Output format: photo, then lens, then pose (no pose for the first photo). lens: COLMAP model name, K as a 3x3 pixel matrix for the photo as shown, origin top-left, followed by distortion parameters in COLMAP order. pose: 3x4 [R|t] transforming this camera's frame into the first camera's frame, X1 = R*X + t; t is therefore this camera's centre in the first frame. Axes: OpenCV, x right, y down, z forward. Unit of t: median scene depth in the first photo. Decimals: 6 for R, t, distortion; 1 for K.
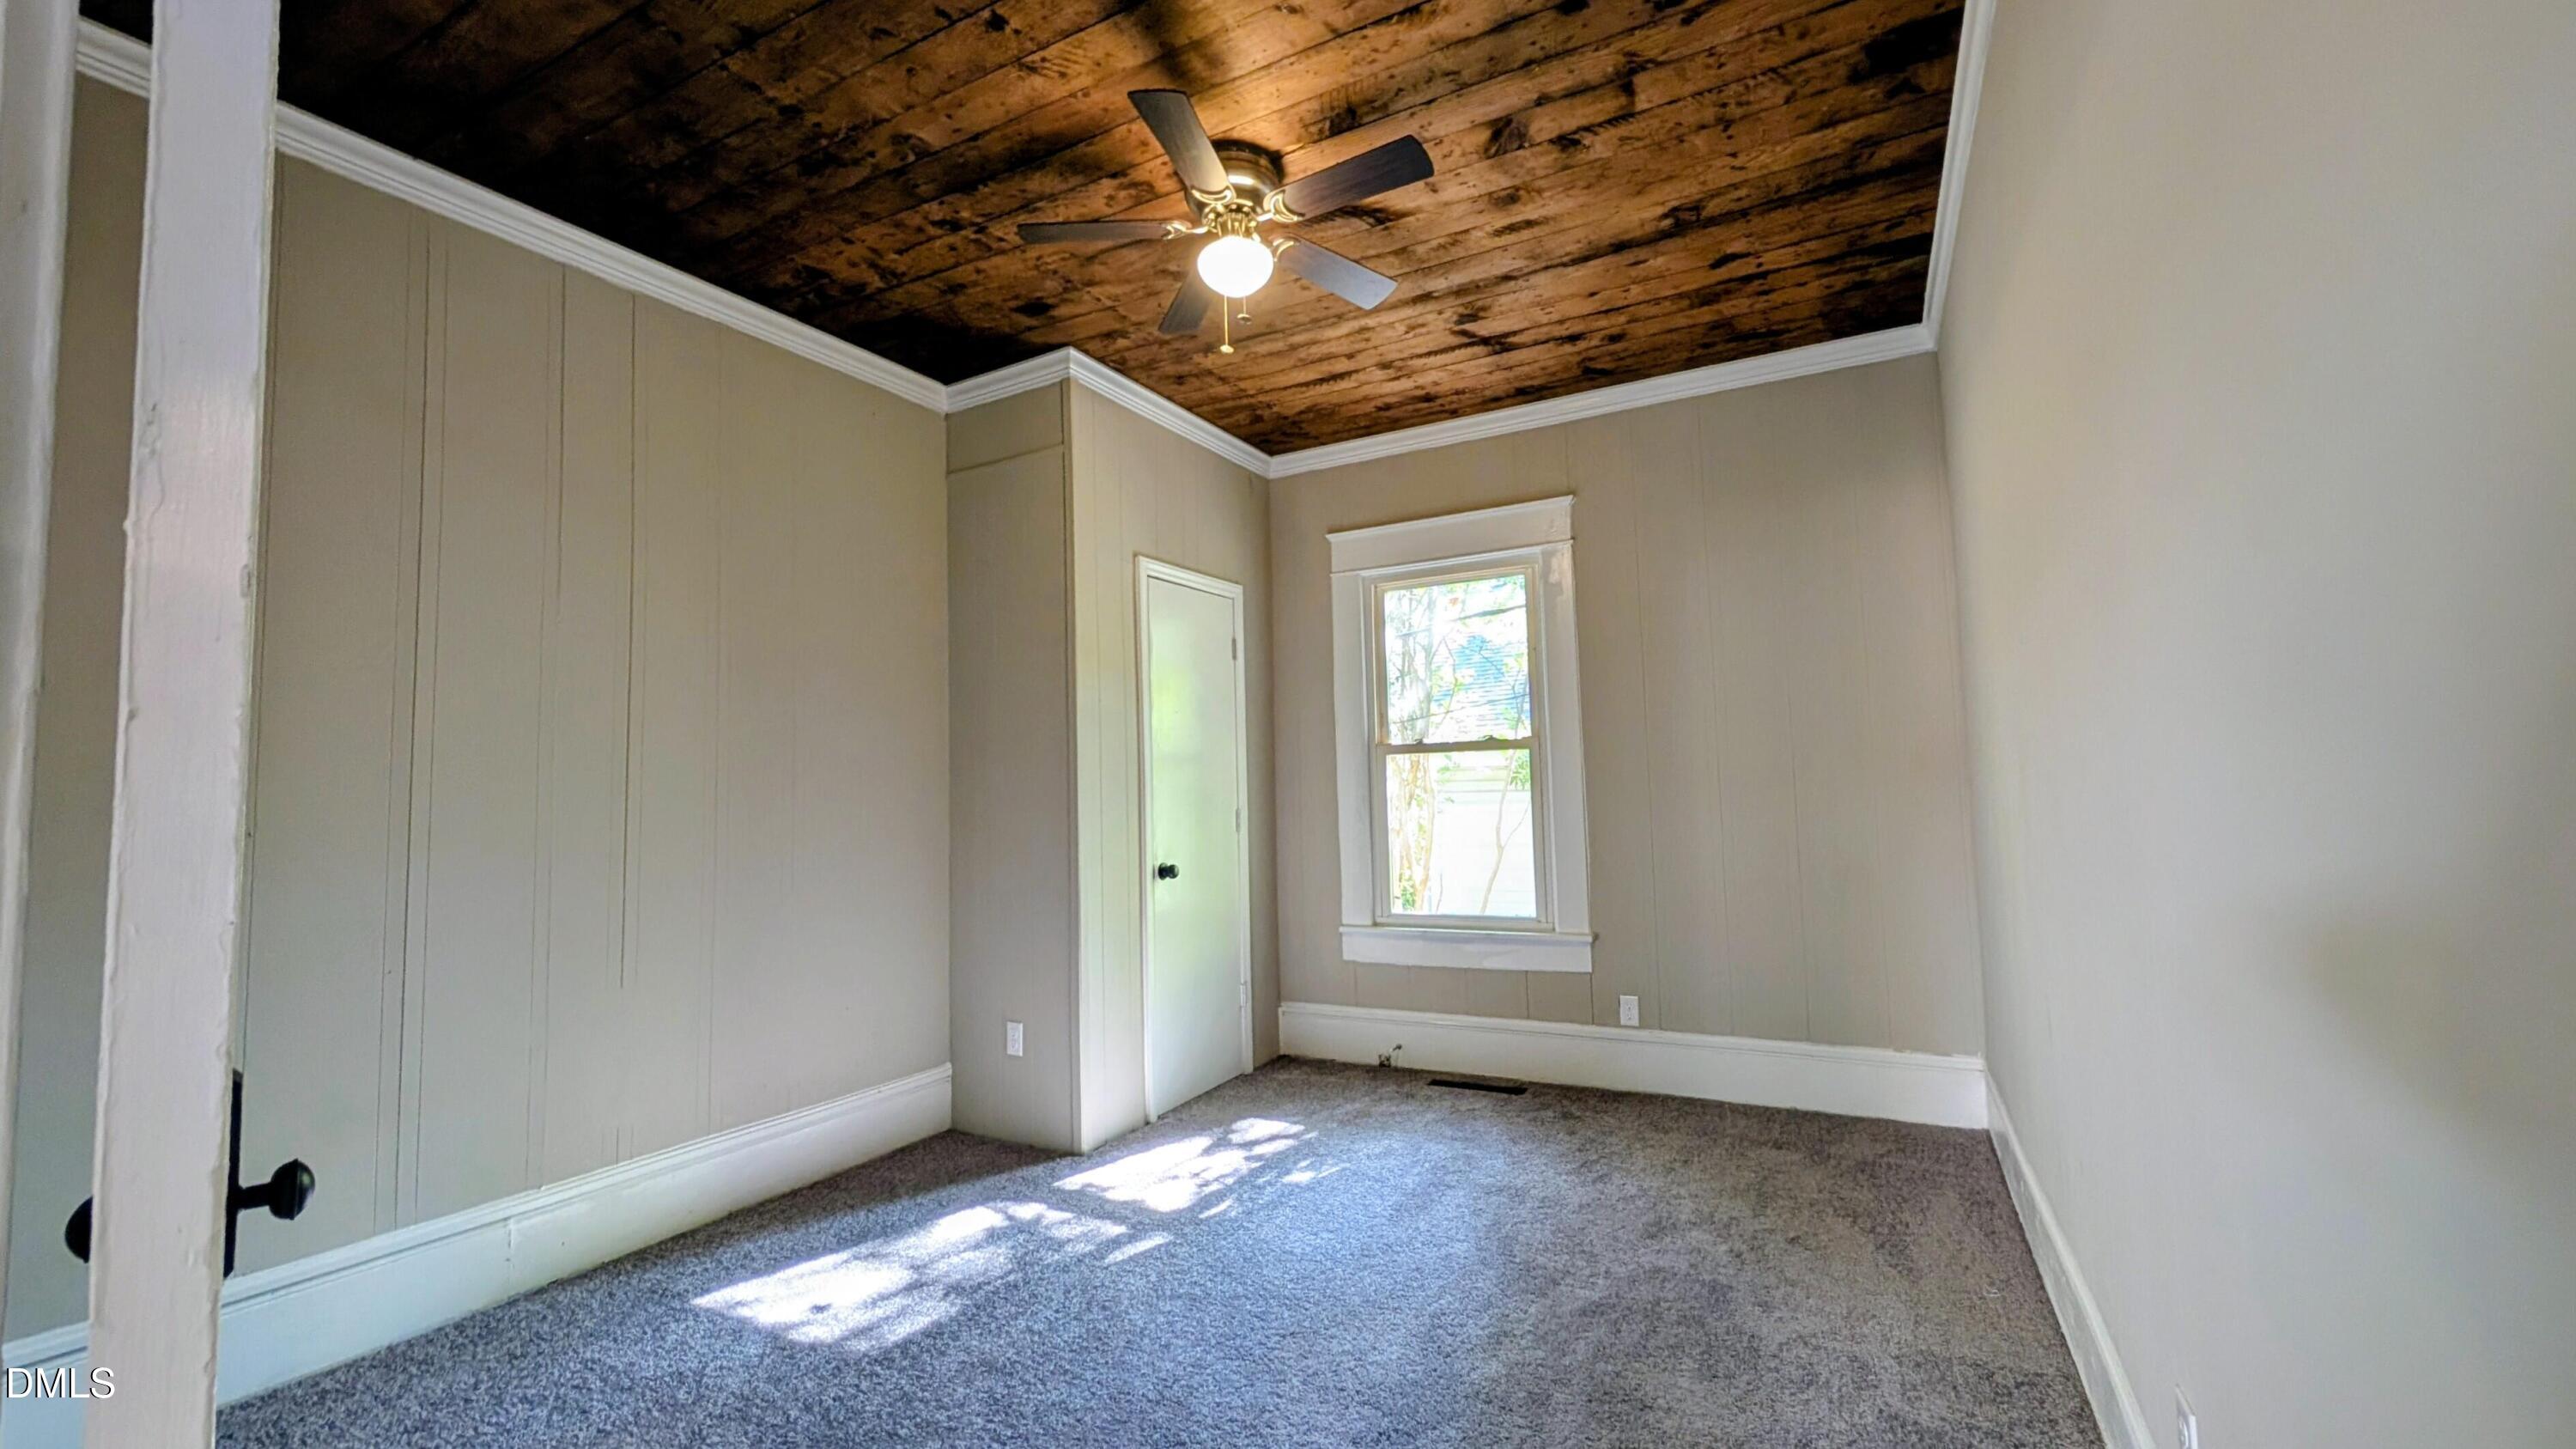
lens RADIAL K [[1024.8, 0, 1295.2], [0, 1024.8, 720.6], [0, 0, 1]] dist [-0.000947, -0.000079]
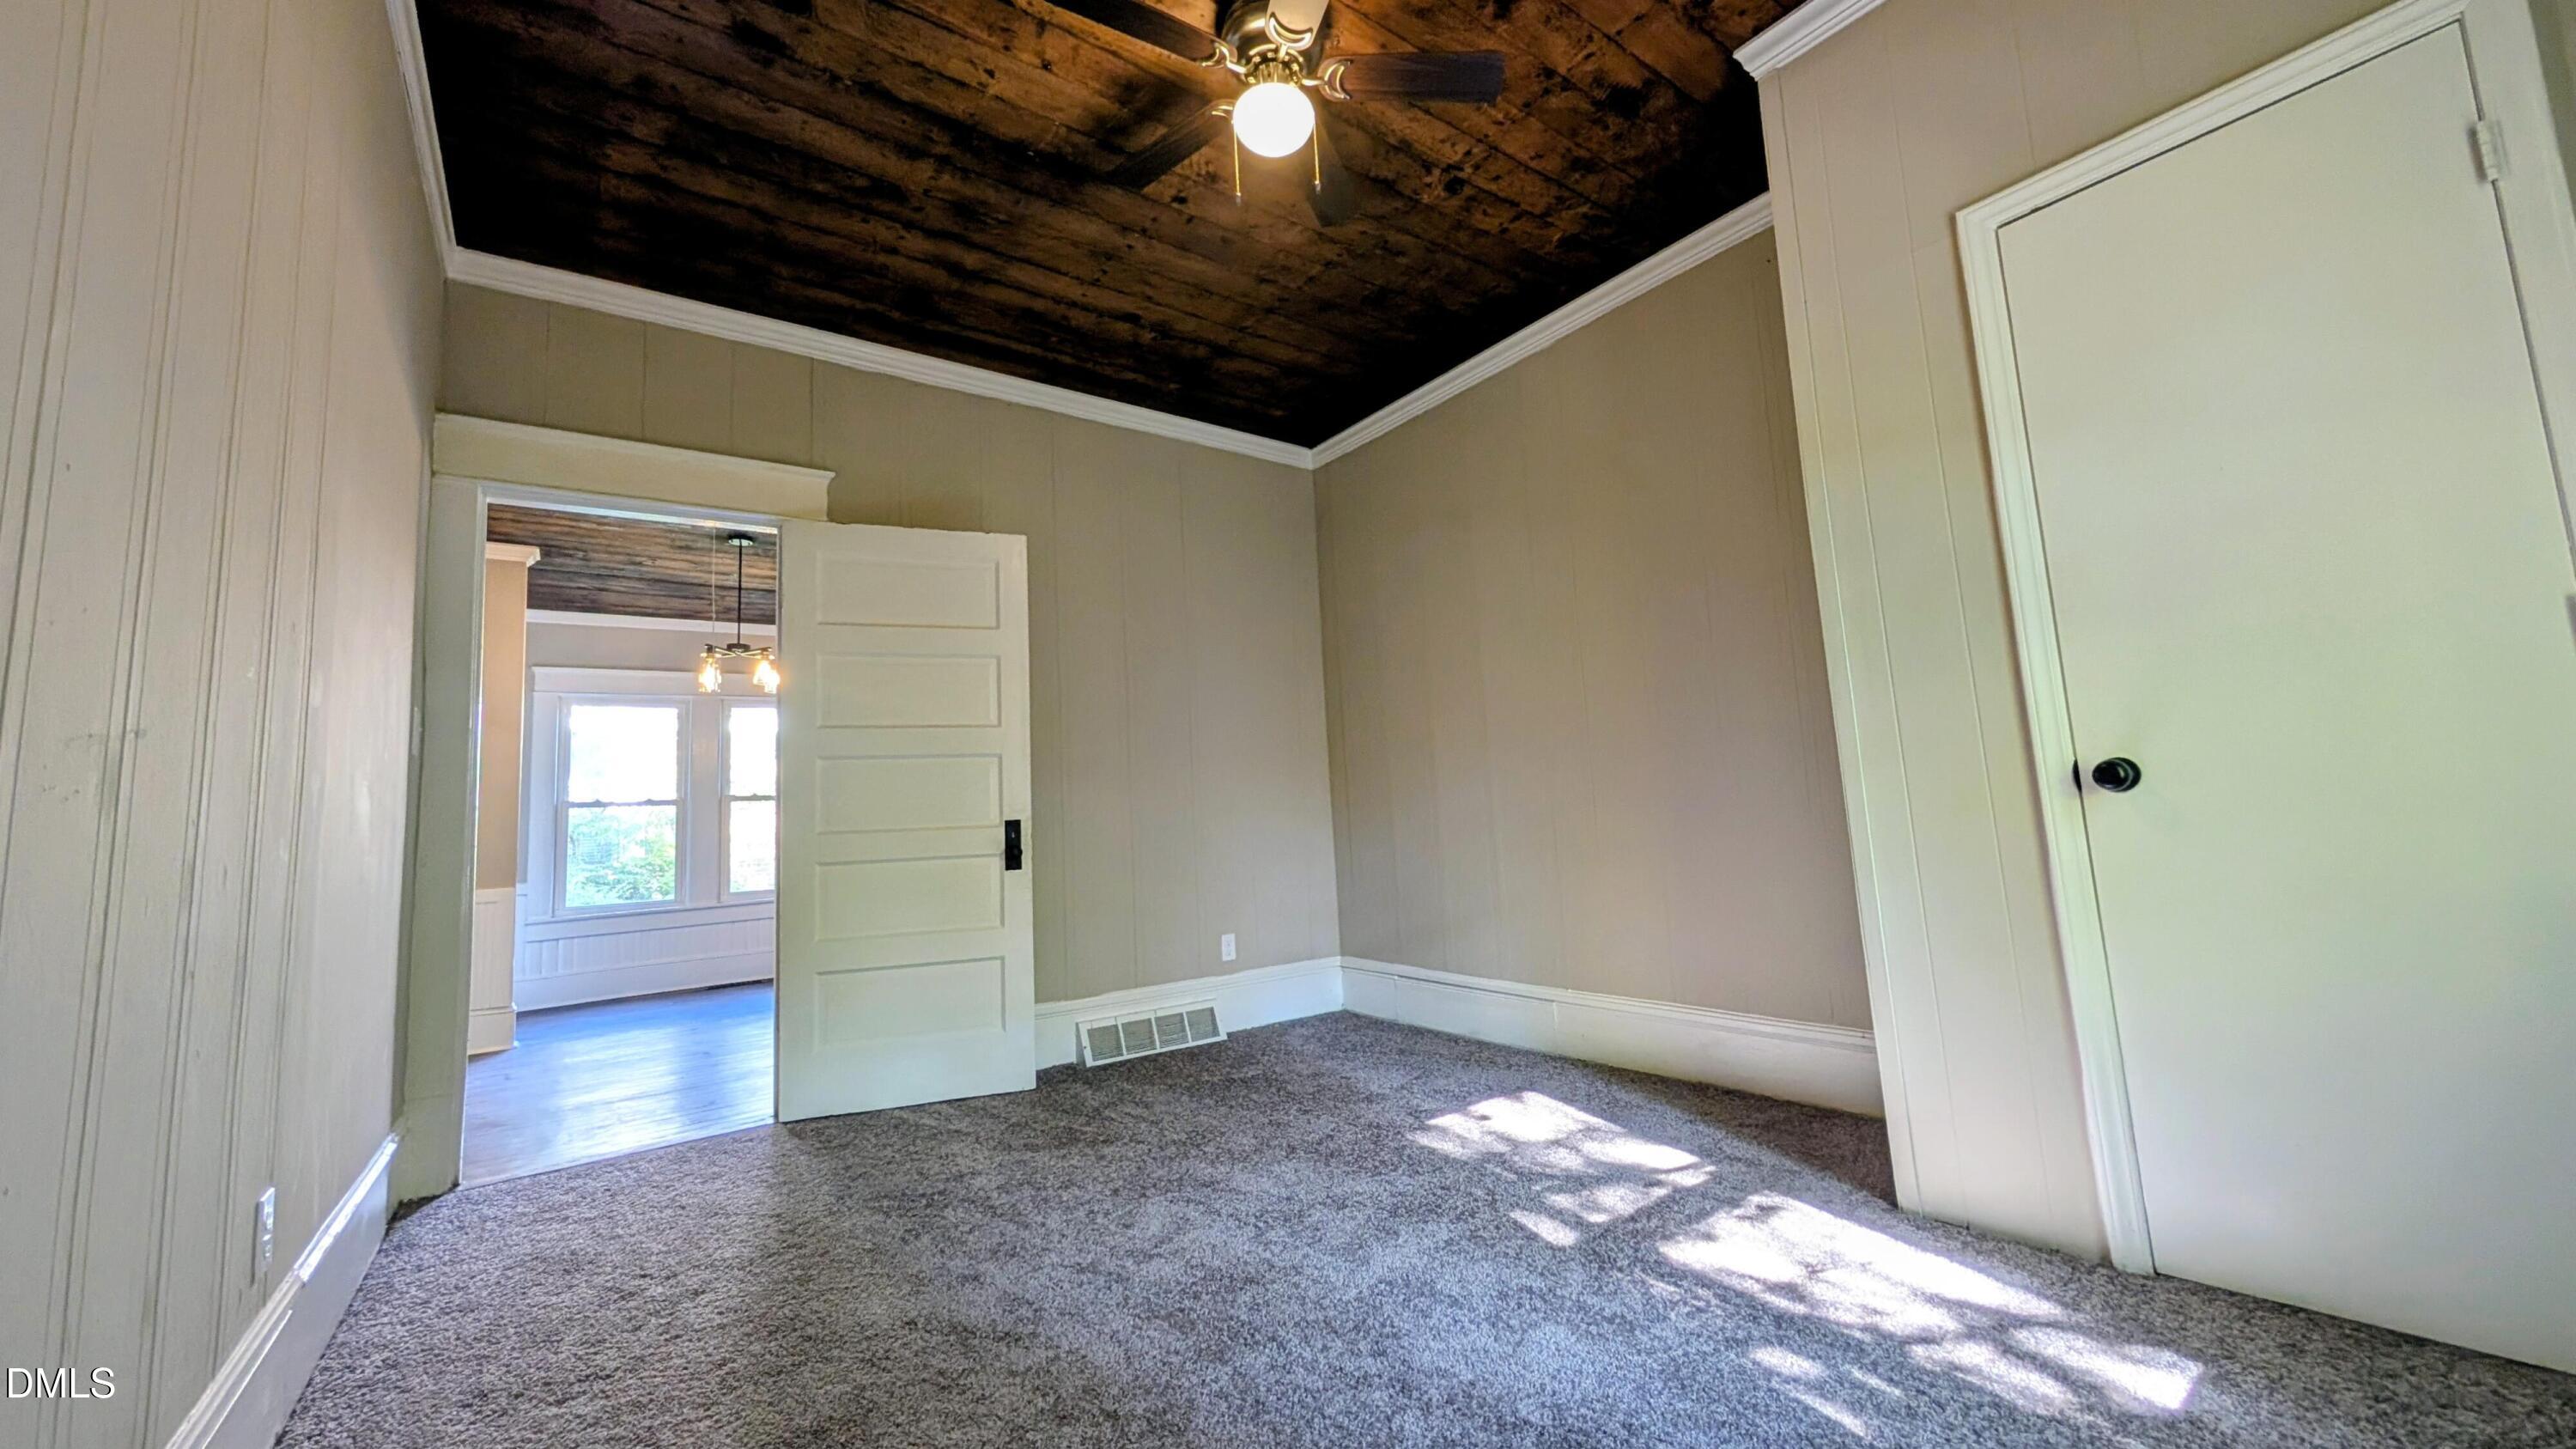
lens RADIAL K [[971.0, 0, 1295.4], [0, 971.0, 721.4], [0, 0, 1]] dist [0.000782, 0.000212]
pose [[-0.410172, -0.047951, -0.910747, 0.489840], [0.127469, 0.985801, -0.109311, 0.129299], [0.903056, -0.160929, -0.398236, 0.885950]]
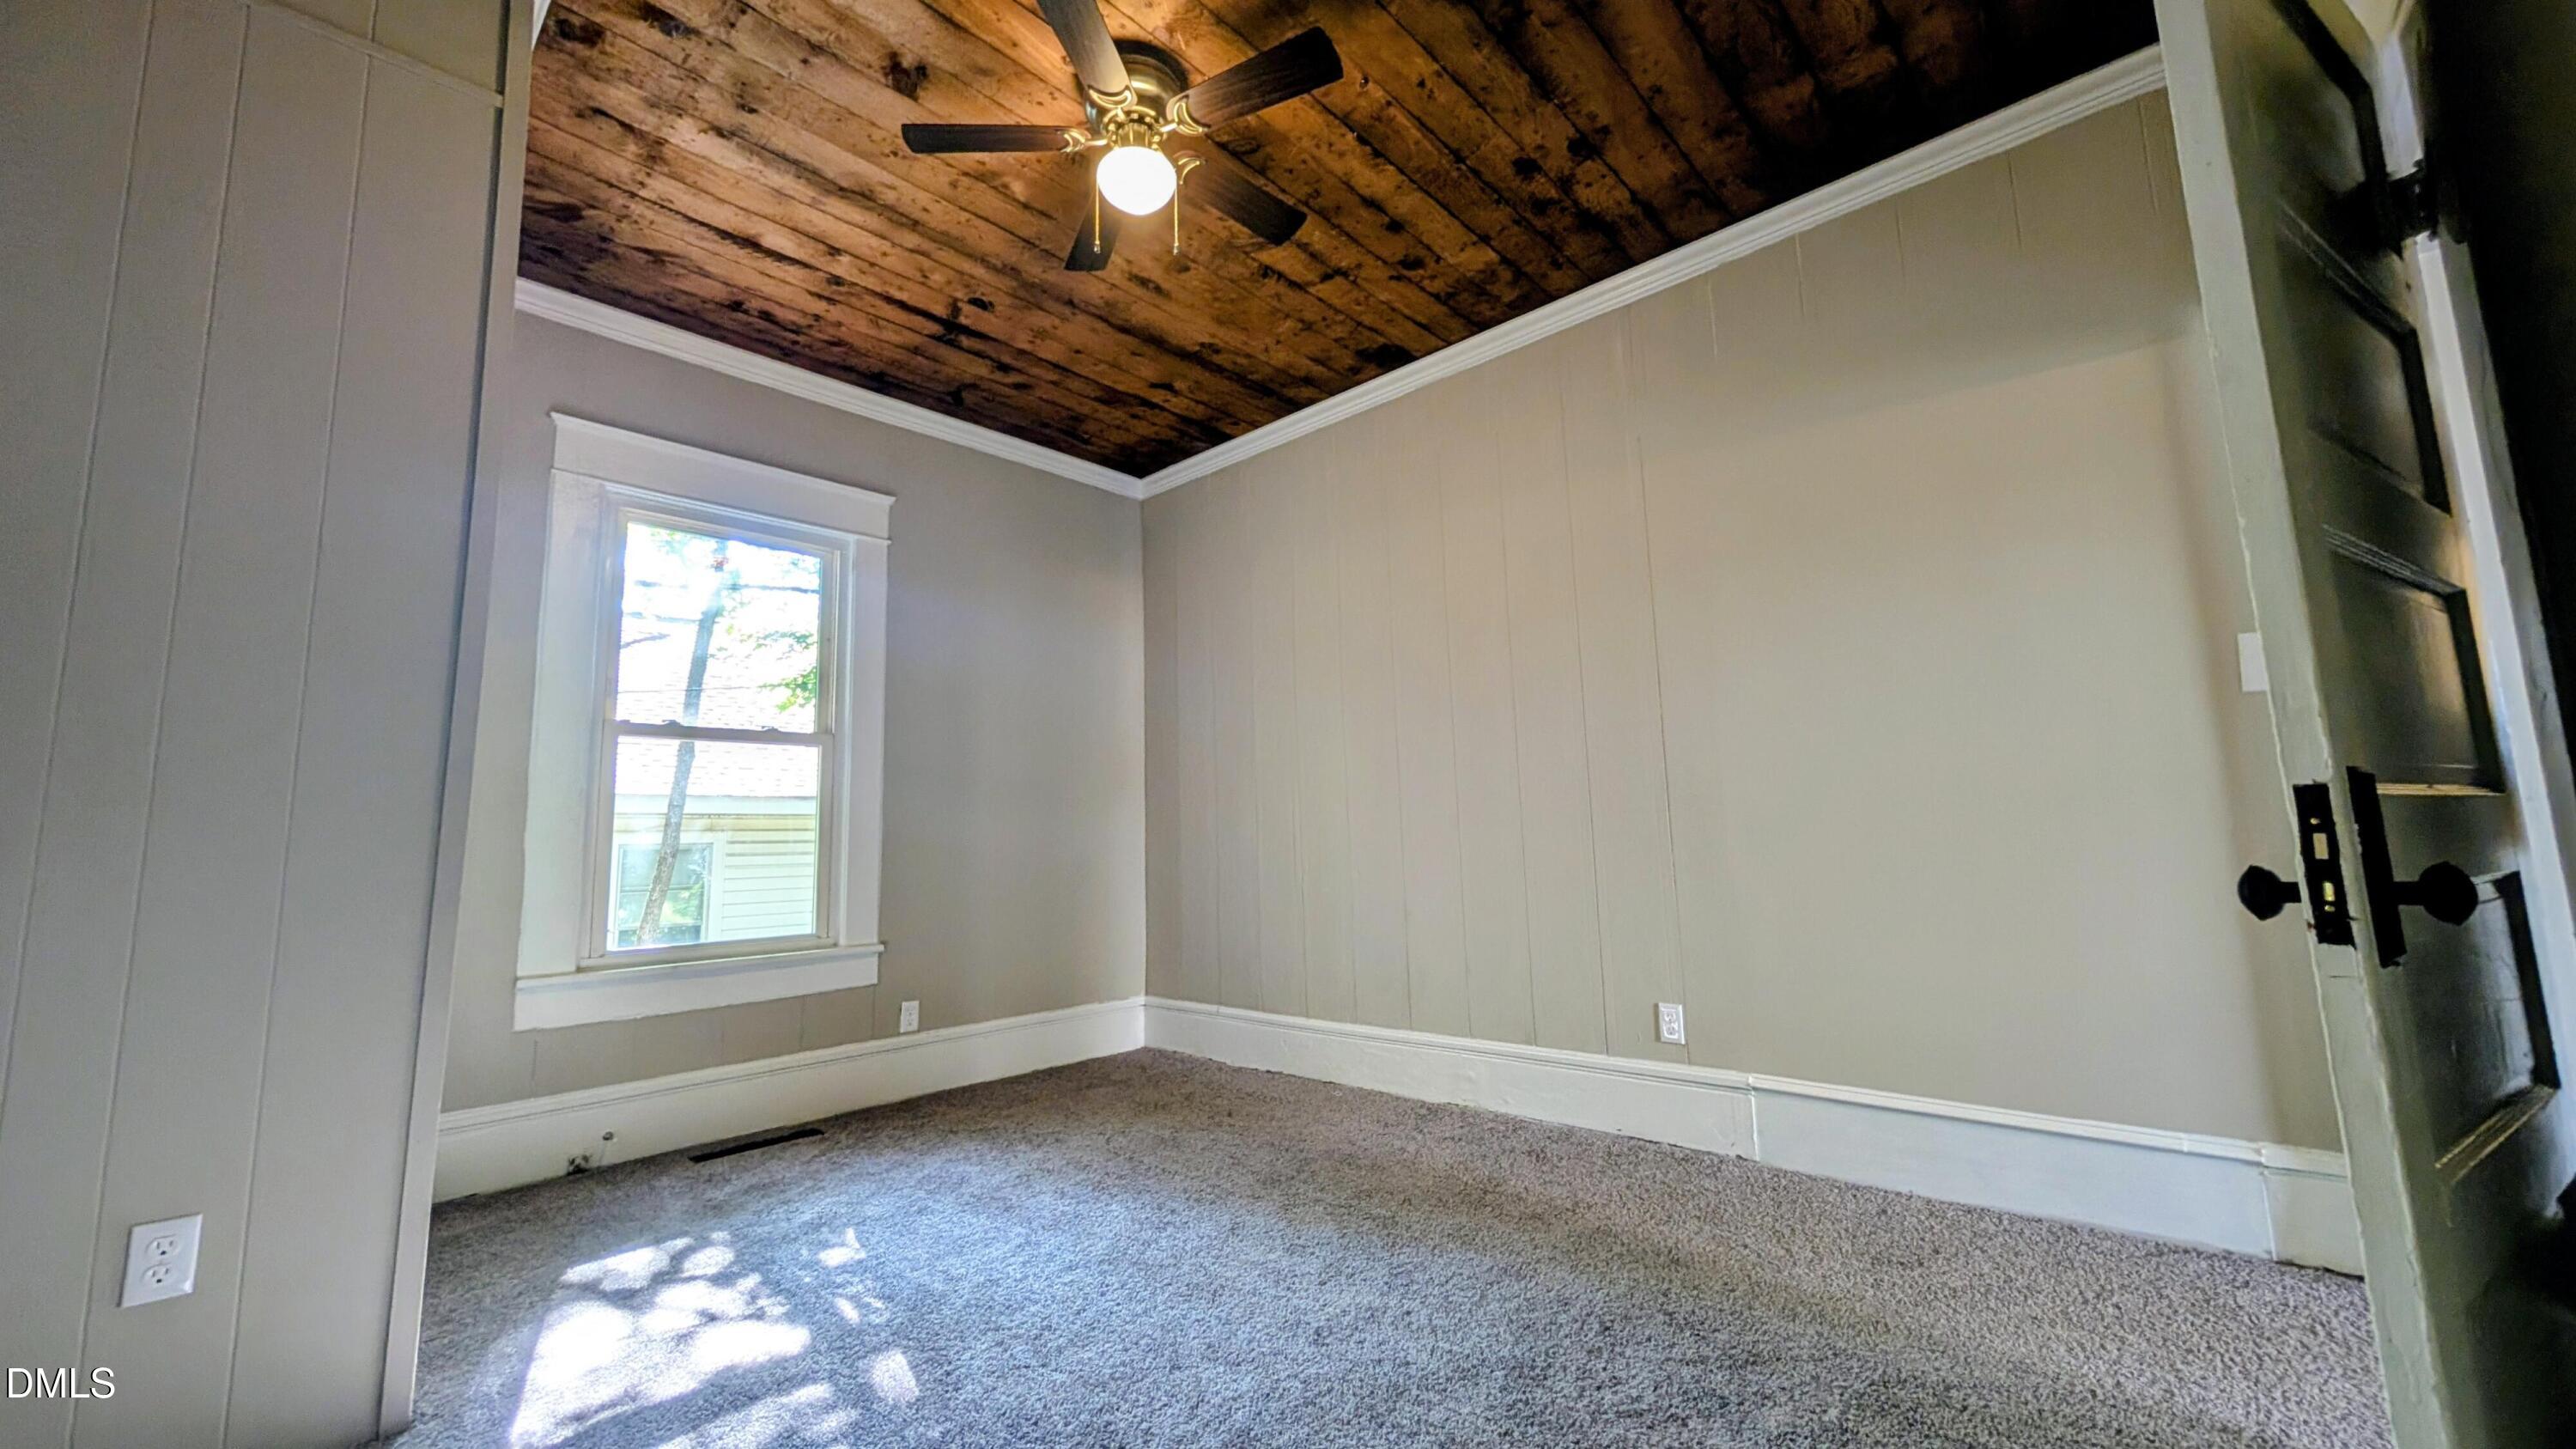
lens RADIAL K [[971.0, 0, 1295.4], [0, 971.0, 721.4], [0, 0, 1]] dist [0.000782, 0.000212]
pose [[0.248632, 0.143732, 0.957874, -0.570592], [-0.047090, 0.989553, -0.136262, 0.119120], [-0.967453, -0.011227, 0.252803, 0.433035]]
